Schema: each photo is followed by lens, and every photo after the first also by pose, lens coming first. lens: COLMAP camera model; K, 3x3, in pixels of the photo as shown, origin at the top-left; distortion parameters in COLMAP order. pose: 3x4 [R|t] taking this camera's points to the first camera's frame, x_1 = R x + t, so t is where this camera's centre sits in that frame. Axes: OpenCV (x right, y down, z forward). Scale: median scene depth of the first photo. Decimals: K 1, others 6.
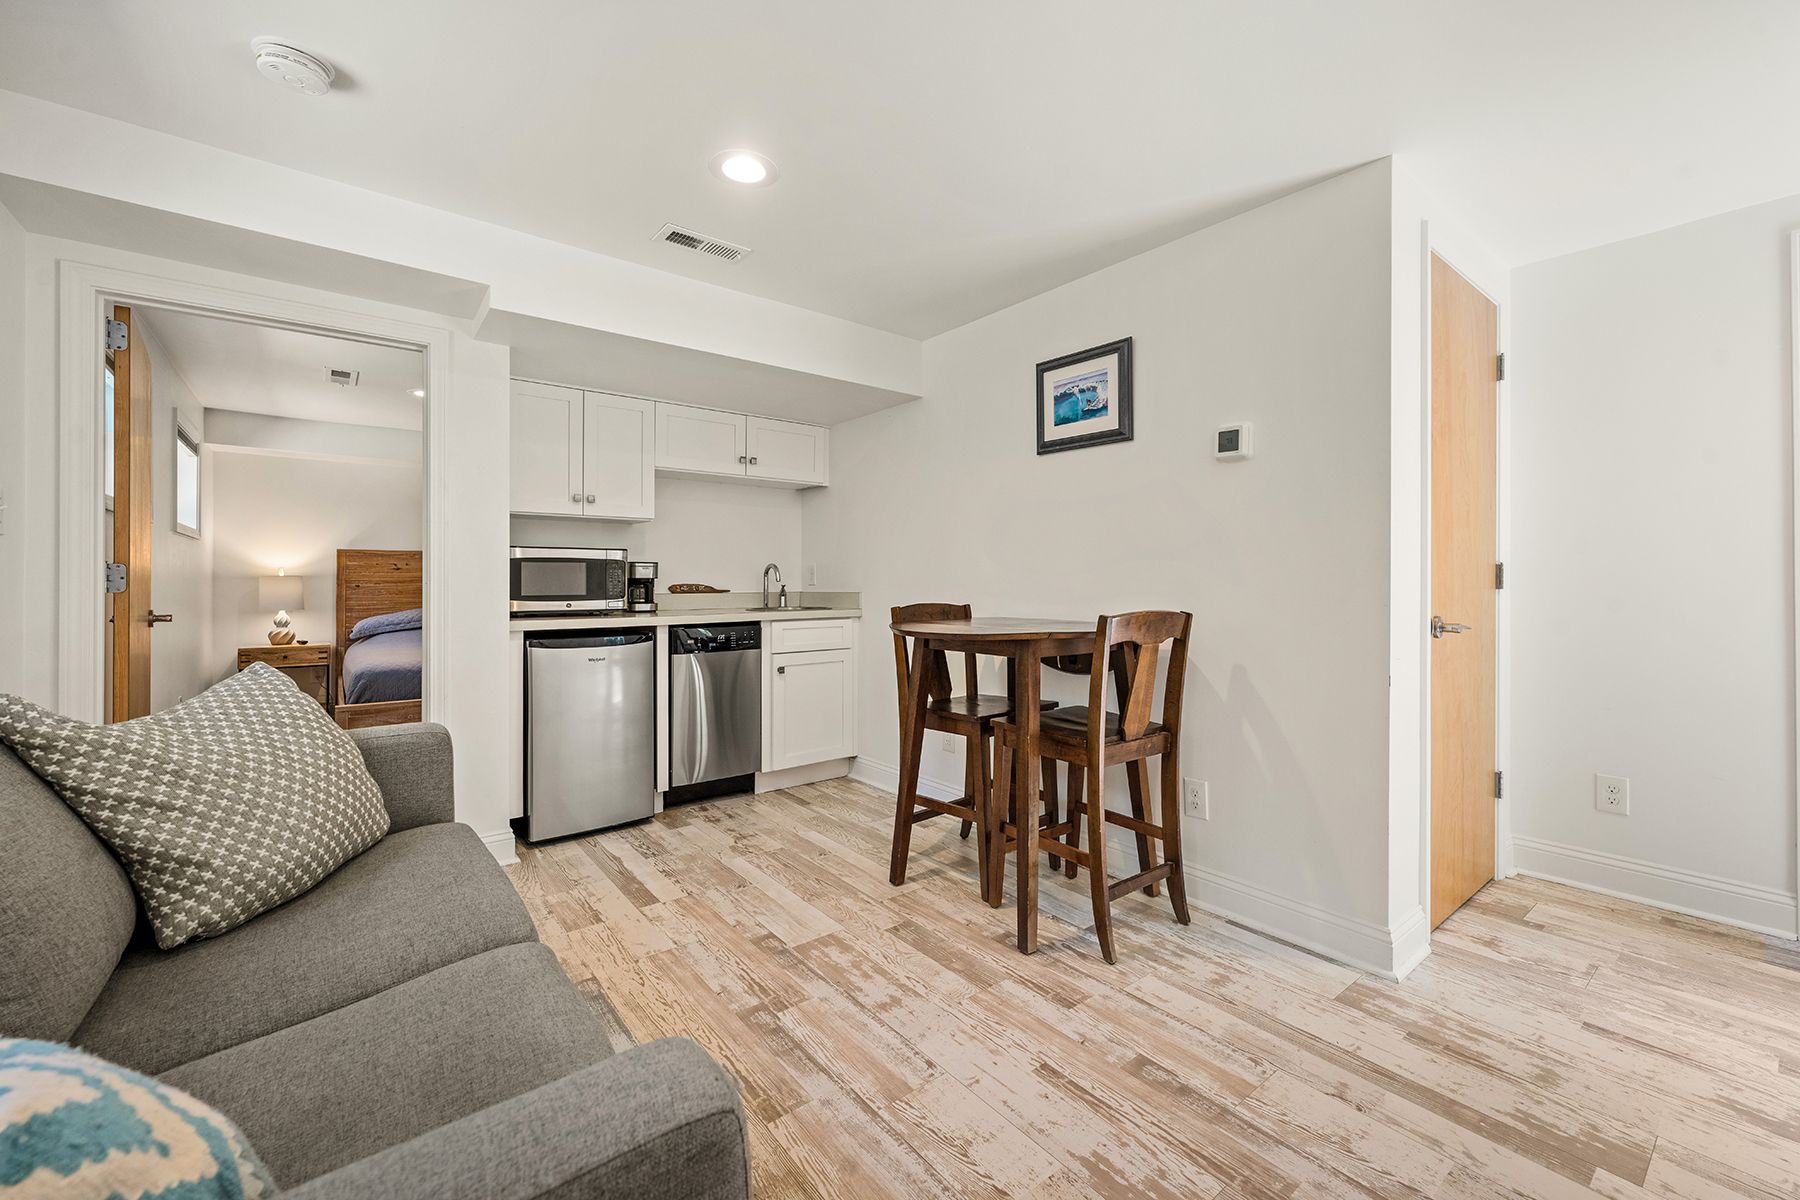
lens RADIAL K [[722.7, 0, 904.4], [0, 722.7, 584.3], [0, 0, 1]] dist [-0.003757, 0.000114]
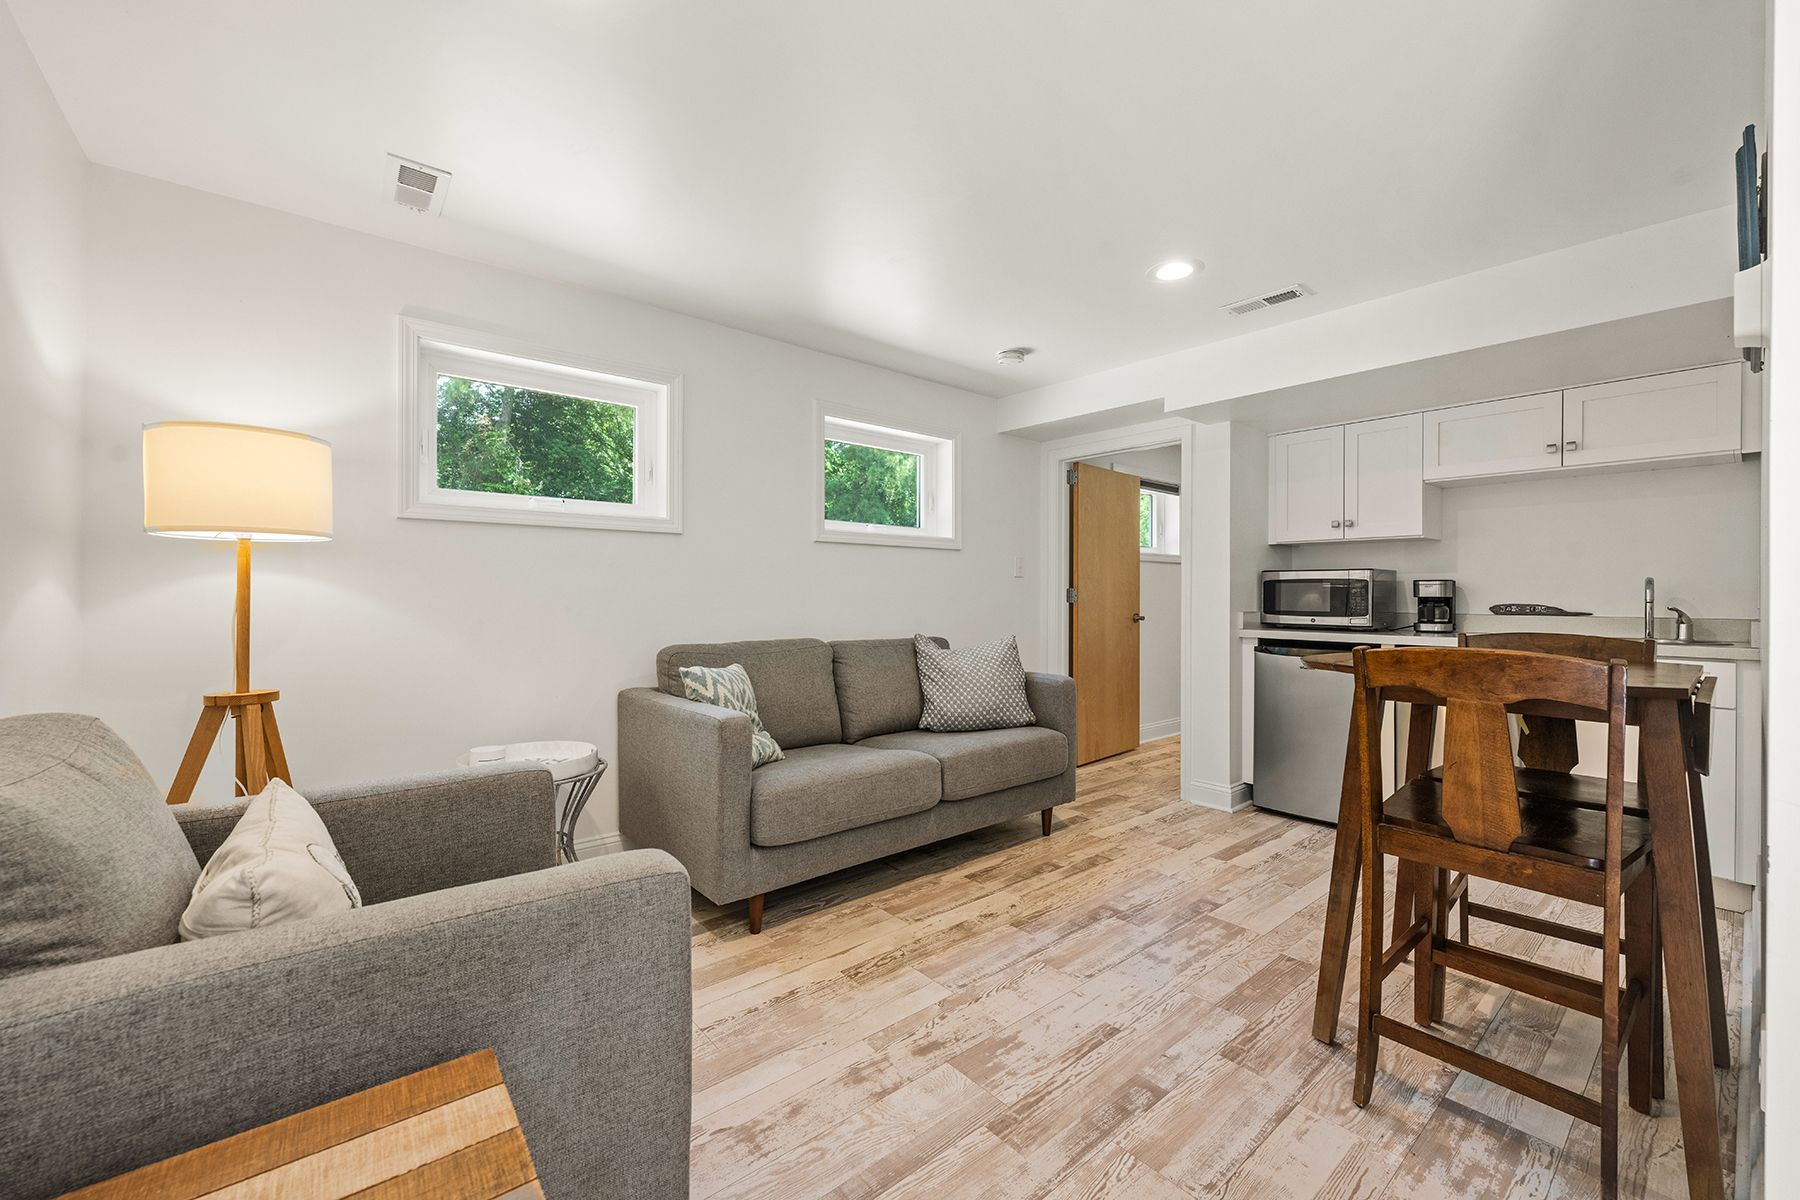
lens RADIAL K [[722.7, 0, 904.4], [0, 722.7, 584.3], [0, 0, 1]] dist [-0.003757, 0.000114]
pose [[0.028505, -0.013904, -0.999497, 0.850177], [-0.011260, 0.999835, -0.014229, -0.005002], [0.999530, 0.011659, 0.028344, 0.405249]]
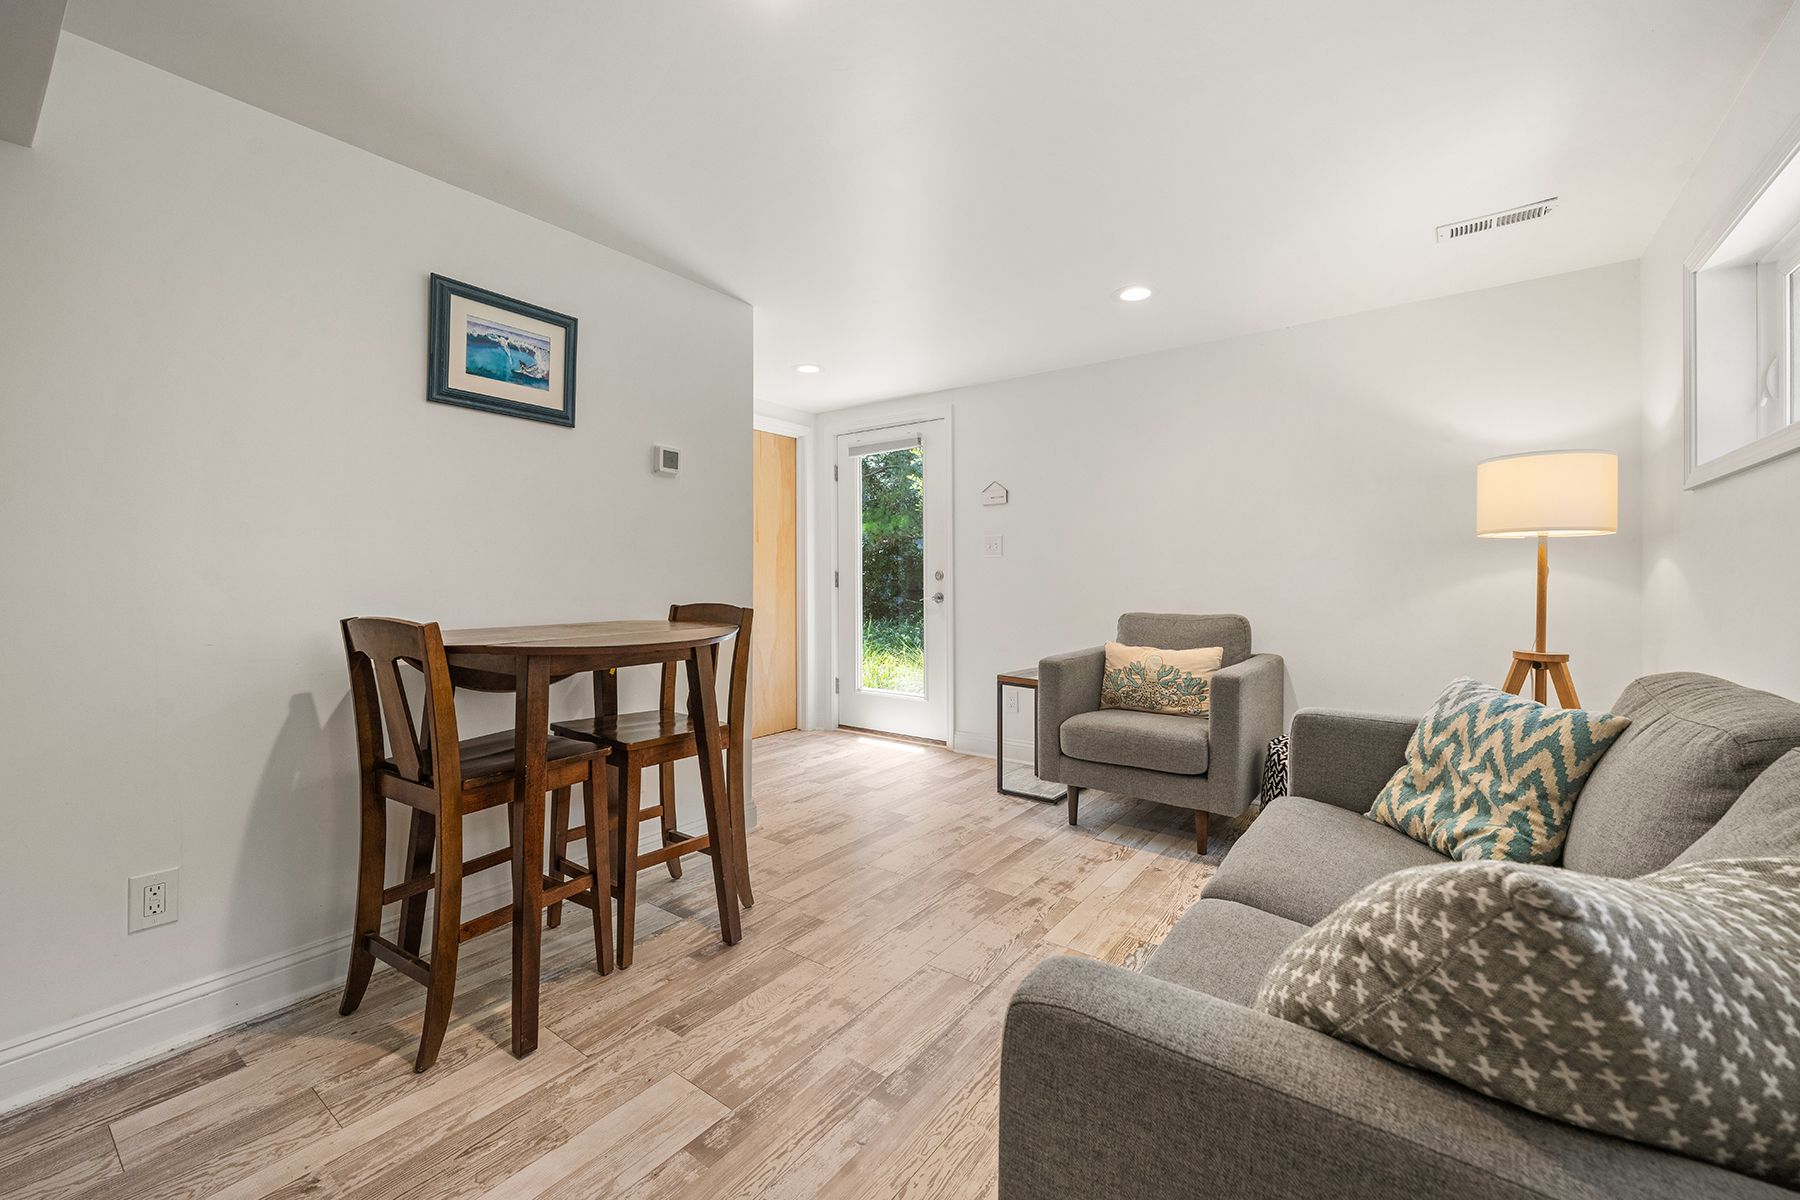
lens RADIAL K [[722.7, 0, 904.4], [0, 722.7, 584.3], [0, 0, 1]] dist [-0.003757, 0.000114]
pose [[-0.261154, -0.010629, 0.965239, -0.733560], [0.005732, 0.999905, 0.012561, -0.006225], [-0.965280, 0.008813, -0.261068, 0.867374]]
